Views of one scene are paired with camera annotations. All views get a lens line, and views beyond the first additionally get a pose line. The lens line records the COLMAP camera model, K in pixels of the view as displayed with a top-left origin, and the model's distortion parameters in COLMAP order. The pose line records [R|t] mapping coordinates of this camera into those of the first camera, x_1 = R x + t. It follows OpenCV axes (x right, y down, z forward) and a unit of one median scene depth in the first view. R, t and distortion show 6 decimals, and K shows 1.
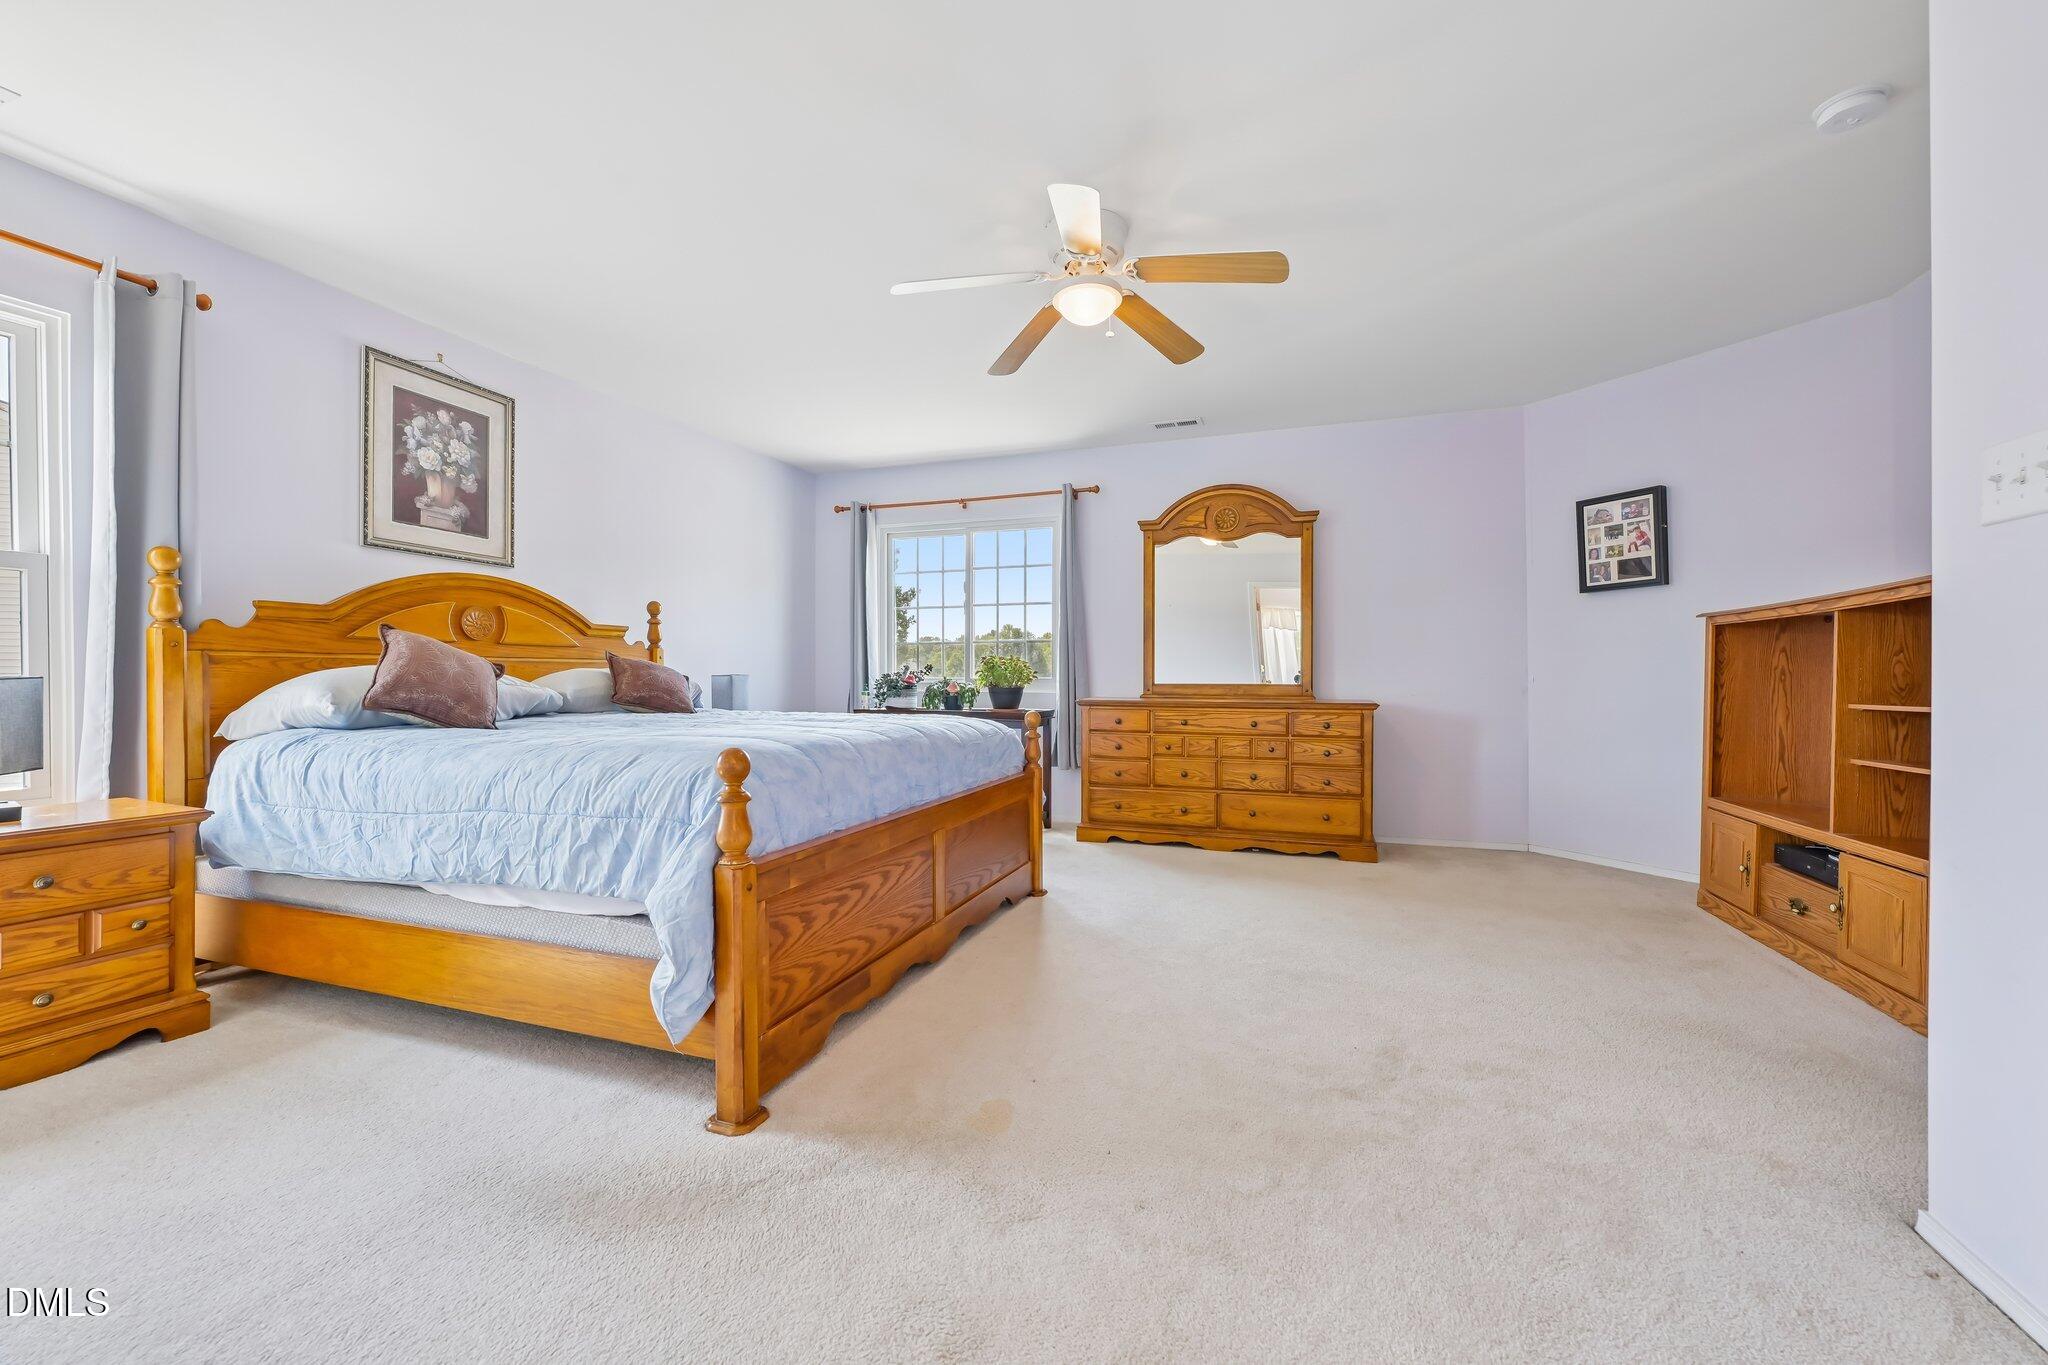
lens RADIAL K [[818.0, 0, 1024.0], [0, 818.0, 682.5], [0, 0, 1]] dist [0.001097, 0.000134]
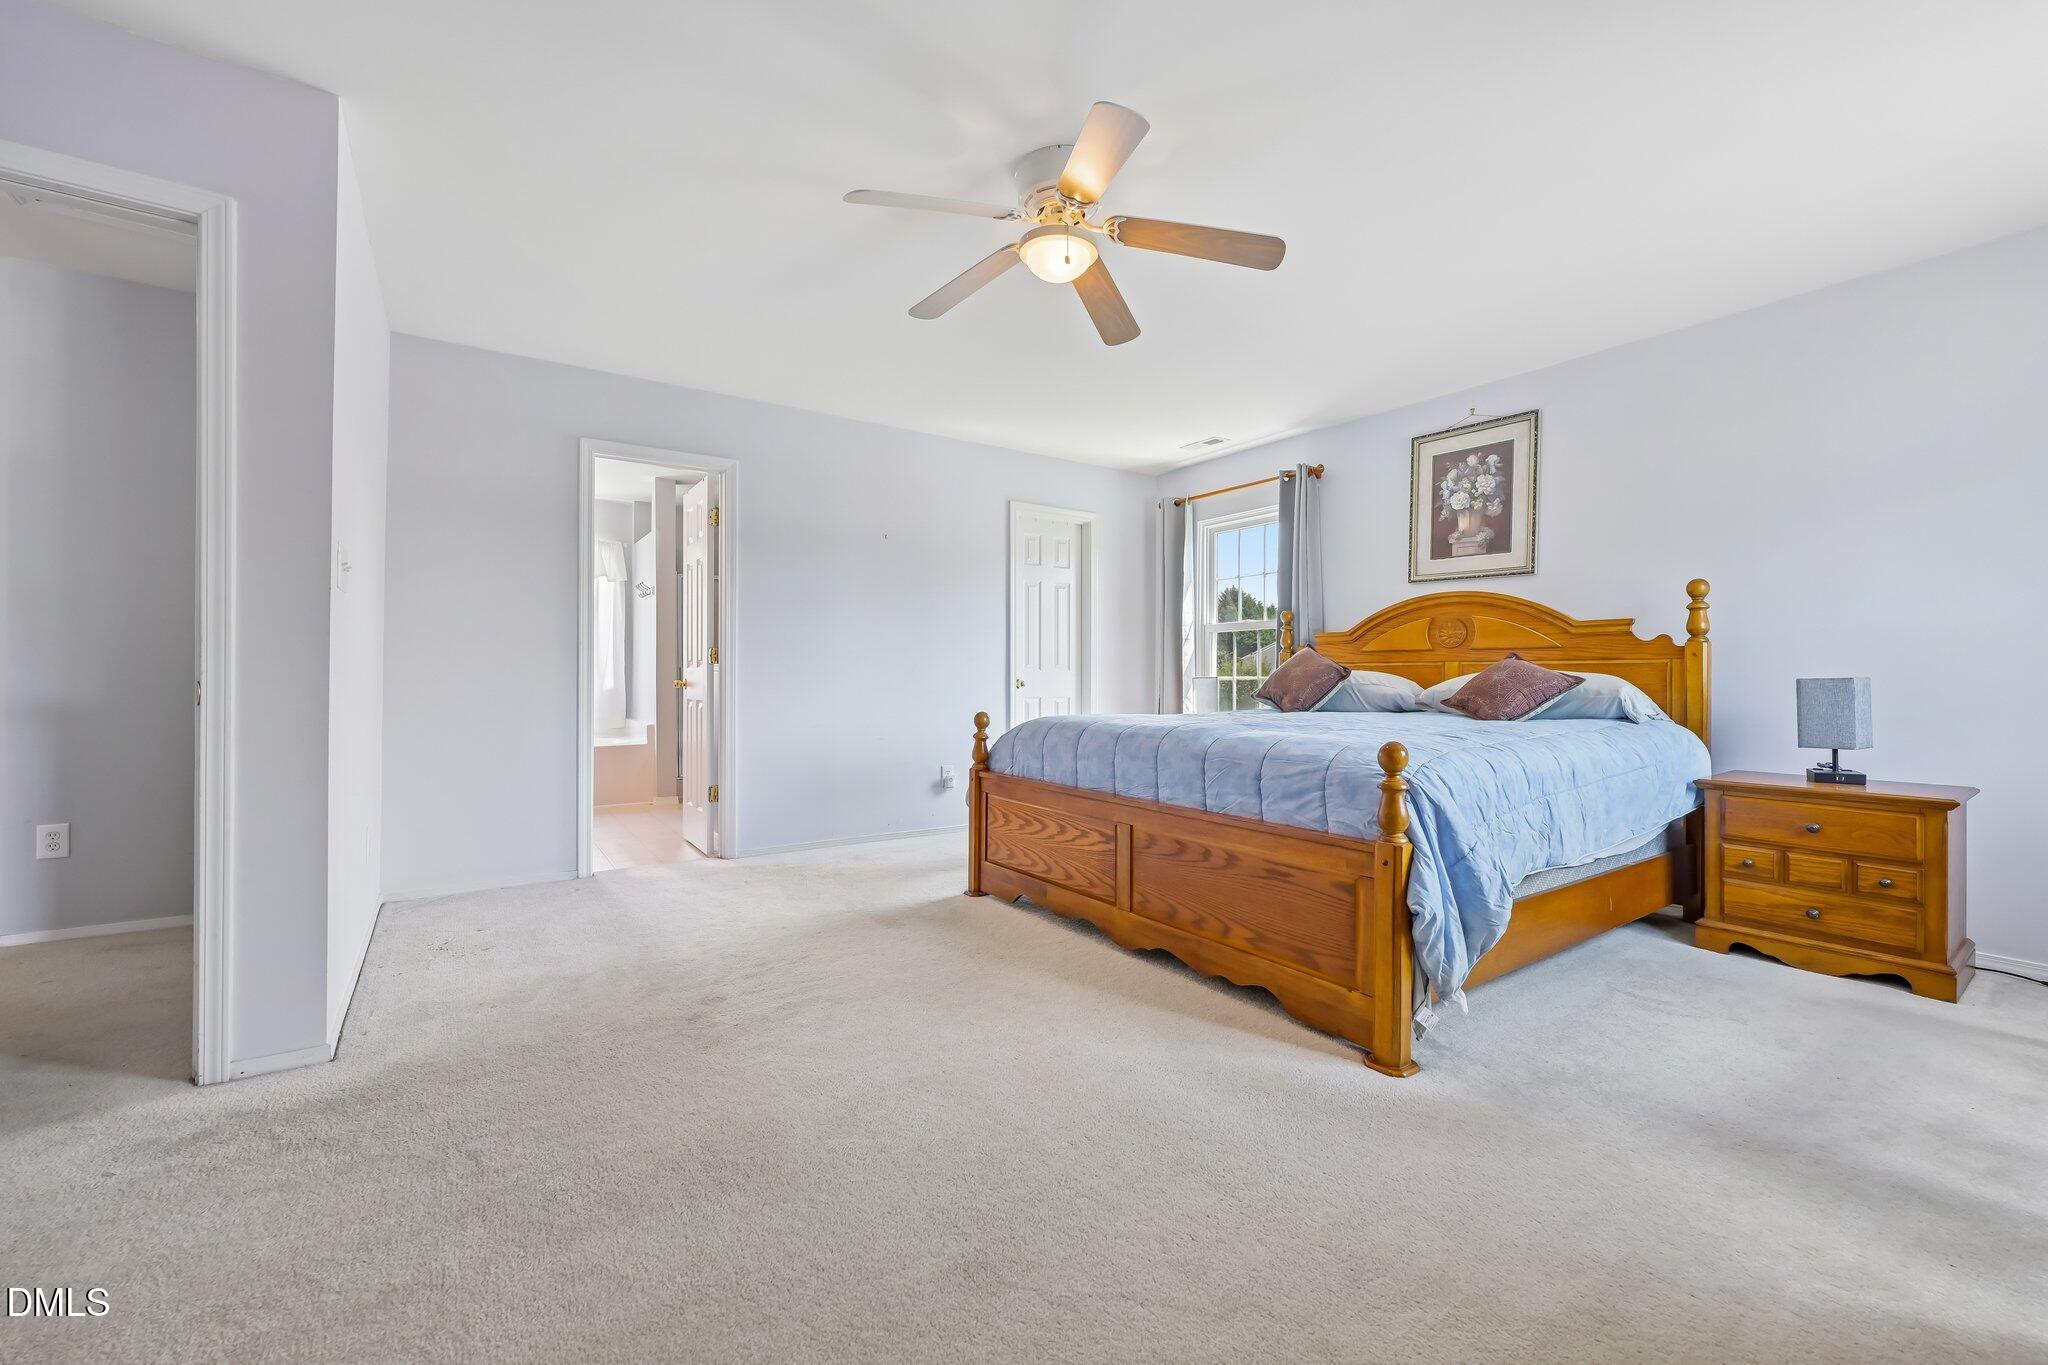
lens RADIAL K [[818.0, 0, 1024.0], [0, 818.0, 682.5], [0, 0, 1]] dist [0.001097, 0.000134]
pose [[-0.570669, 0.006141, -0.821157, 0.648178], [-0.010056, 0.999845, 0.014466, -0.012184], [0.821119, 0.016513, -0.570518, 1.159577]]
